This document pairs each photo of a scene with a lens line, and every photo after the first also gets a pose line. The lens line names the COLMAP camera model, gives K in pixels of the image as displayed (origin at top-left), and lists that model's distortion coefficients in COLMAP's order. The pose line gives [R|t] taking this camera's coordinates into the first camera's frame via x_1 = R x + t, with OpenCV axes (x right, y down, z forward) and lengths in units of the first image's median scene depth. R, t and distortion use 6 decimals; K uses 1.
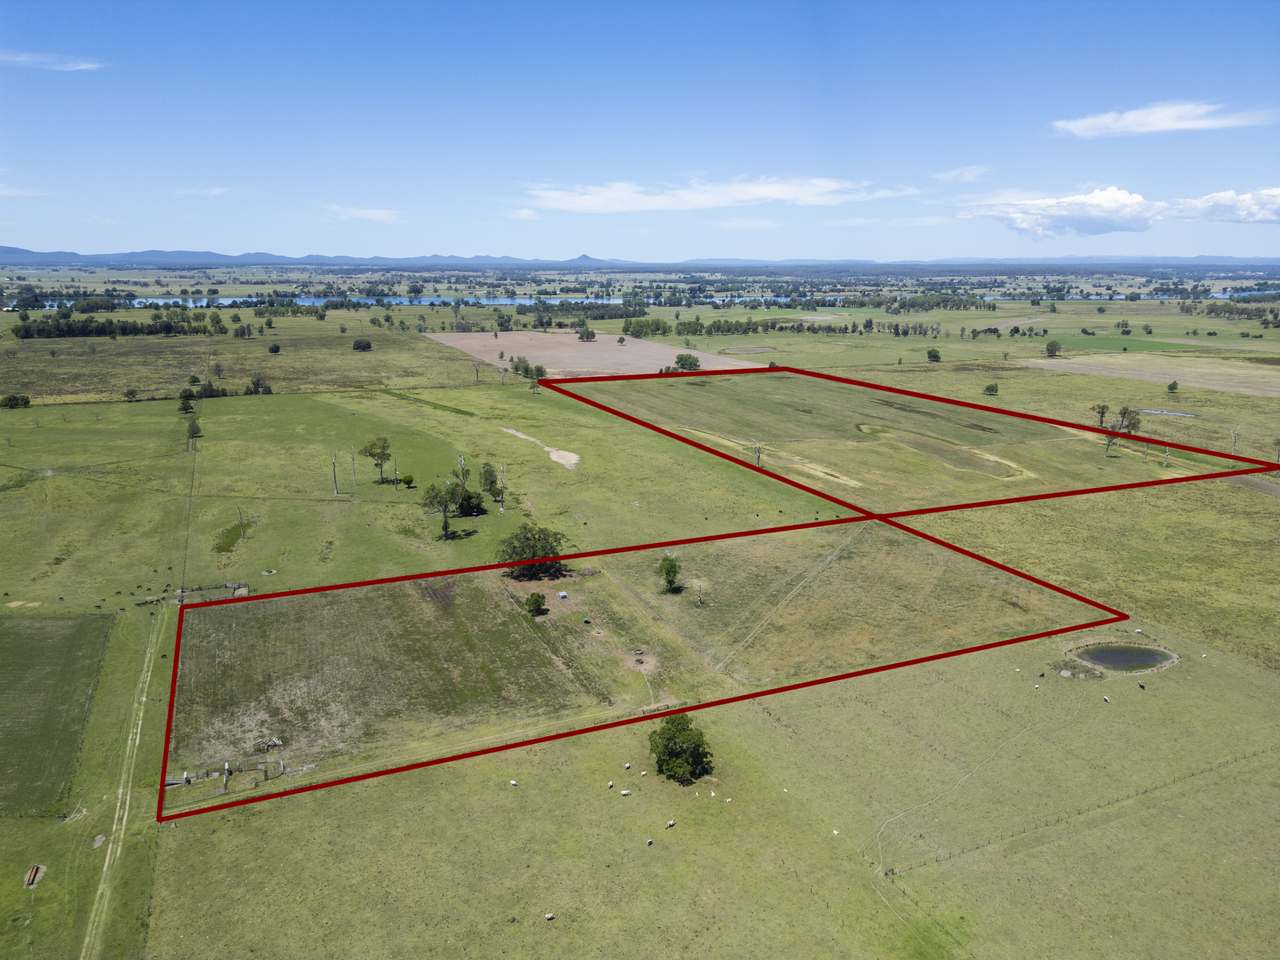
lens RADIAL K [[898.8, 0, 640.0], [0, 898.8, 480.0], [0, 0, 1]] dist [0.064618, -0.064995]
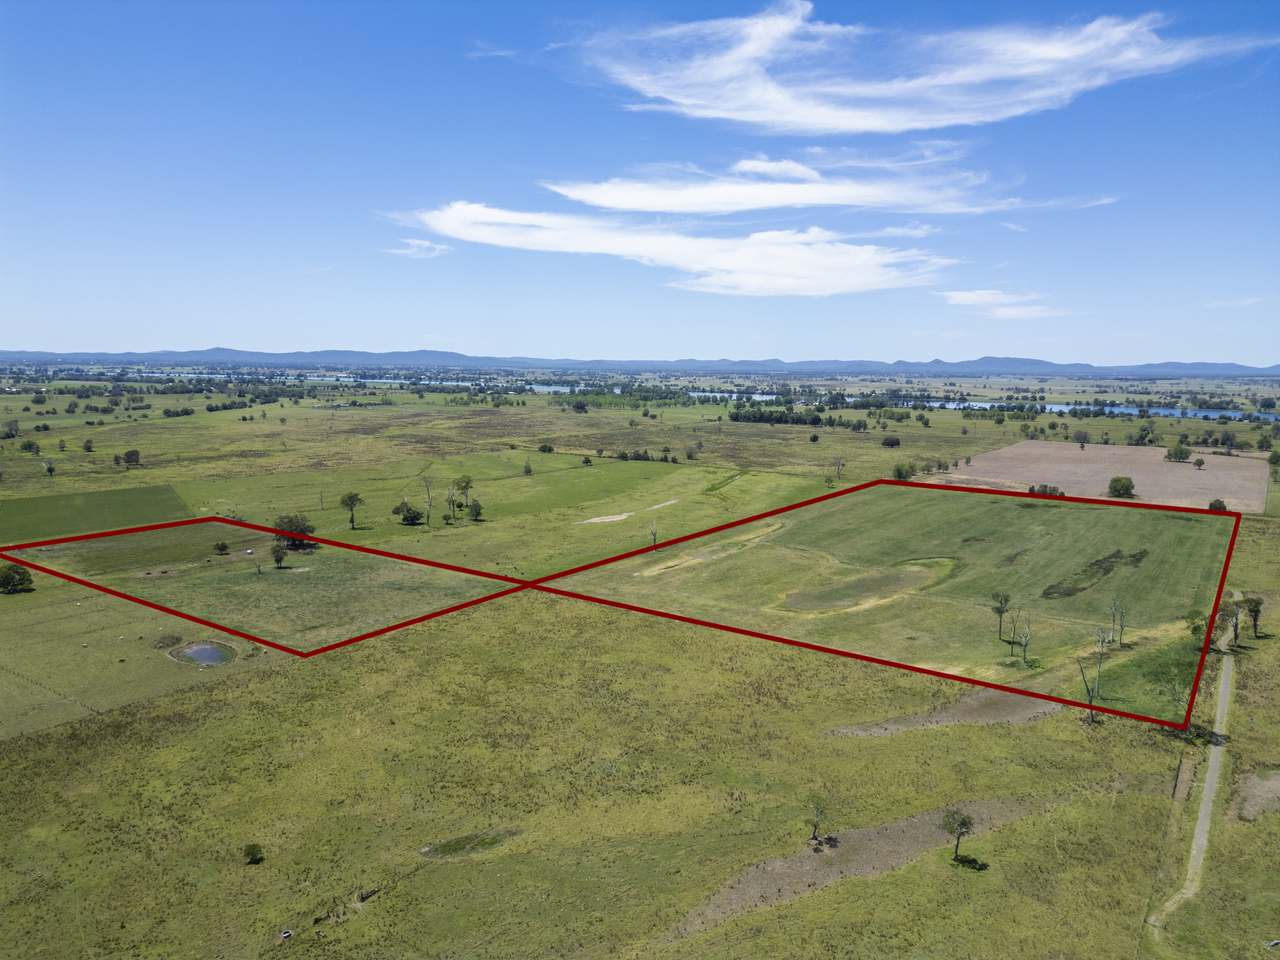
lens RADIAL K [[917.6, 0, 619.2], [0, 917.6, 388.7], [0, 0, 1]] dist [0.013301, -0.000467]
pose [[0.507798, 0.024733, -0.861121, 1.297489], [-0.211112, 0.972681, -0.096554, -0.107226], [0.835209, 0.230823, 0.499147, 0.514703]]
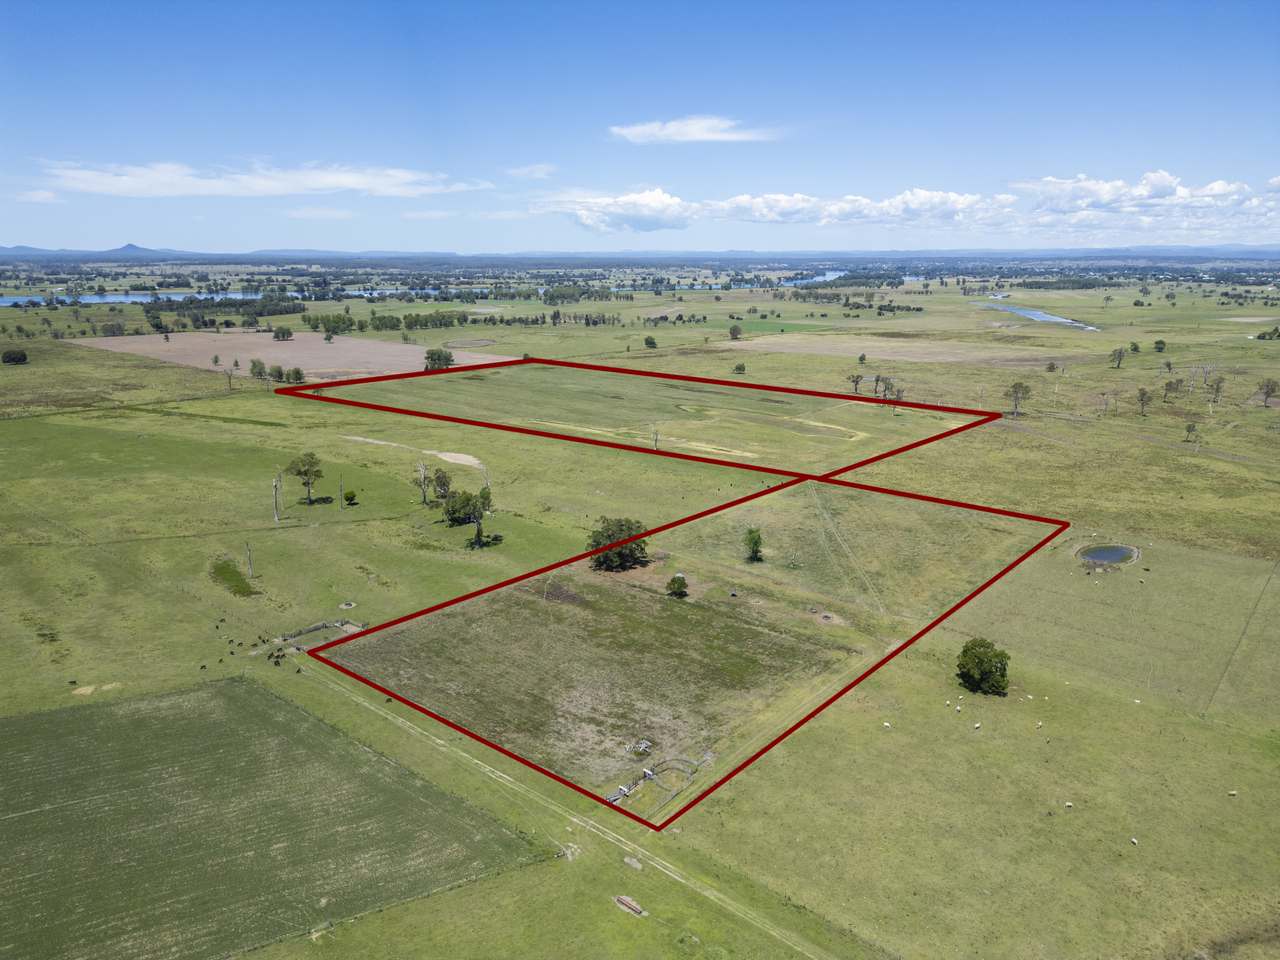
lens RADIAL K [[898.8, 0, 640.0], [0, 898.8, 480.0], [0, 0, 1]] dist [0.064618, -0.064995]
pose [[0.902988, -0.106443, 0.416272, -0.429187], [0.103174, 0.994198, 0.030412, -0.016065], [-0.417094, 0.015487, 0.908731, 0.054066]]
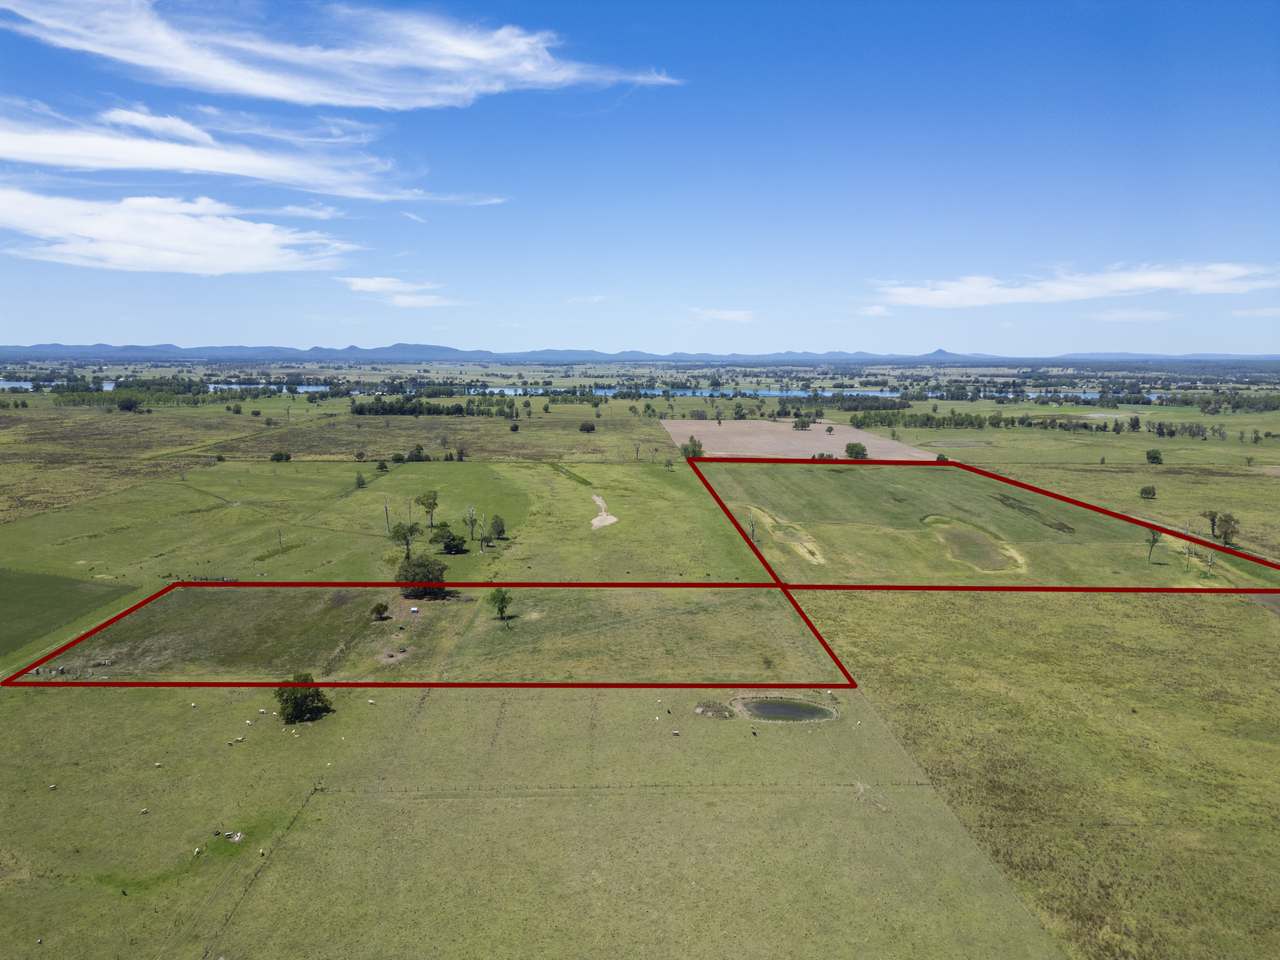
lens RADIAL K [[898.8, 0, 640.0], [0, 898.8, 480.0], [0, 0, 1]] dist [0.064618, -0.064995]
pose [[0.926296, 0.052144, -0.373172, 0.519588], [-0.089848, 0.992377, -0.084357, 0.020686], [0.365928, 0.111668, 0.923919, -0.053306]]
